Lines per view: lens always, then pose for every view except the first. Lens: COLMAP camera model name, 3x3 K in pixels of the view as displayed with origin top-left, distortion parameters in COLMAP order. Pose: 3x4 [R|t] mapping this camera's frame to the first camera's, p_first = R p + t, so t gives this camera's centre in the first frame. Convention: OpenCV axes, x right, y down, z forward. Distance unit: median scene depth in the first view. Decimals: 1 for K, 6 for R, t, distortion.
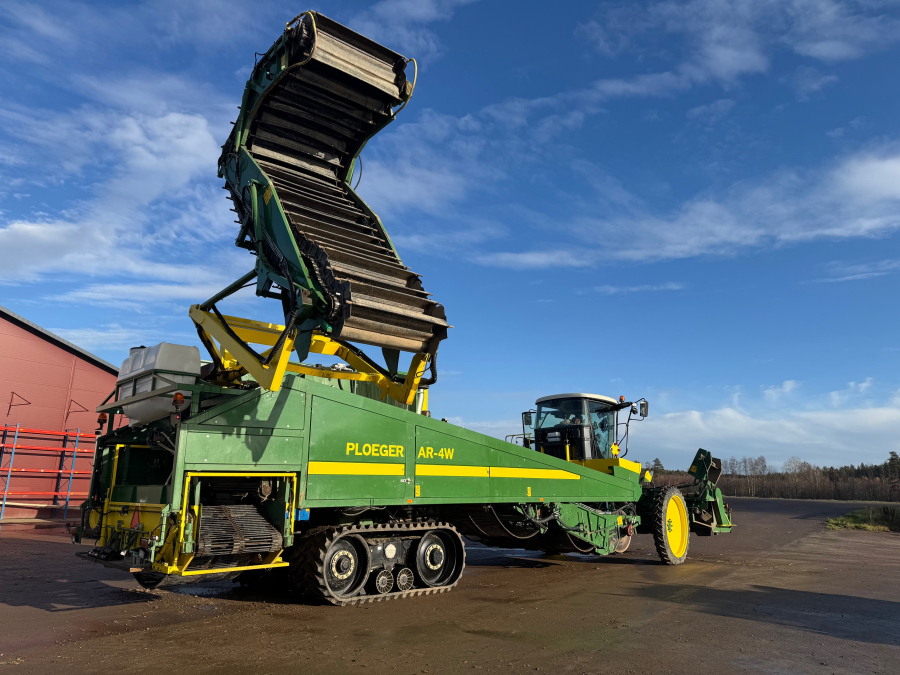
lens RADIAL K [[630.4, 0, 446.9], [0, 630.4, 337.1], [0, 0, 1]] dist [0.008600, -0.003299]
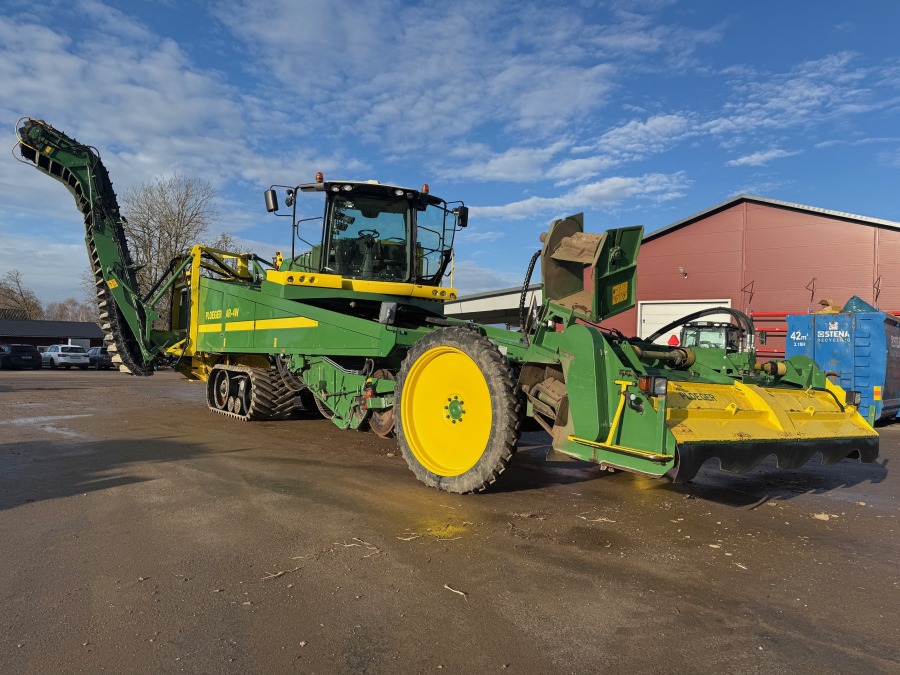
lens RADIAL K [[625.5, 0, 451.4], [0, 625.5, 338.9], [0, 0, 1]] dist [0.110191, -0.149462]
pose [[-0.096209, -0.008417, -0.995326, 1.110221], [0.235294, 0.971431, -0.030959, 0.351561], [0.967151, -0.237172, -0.091480, 1.428061]]
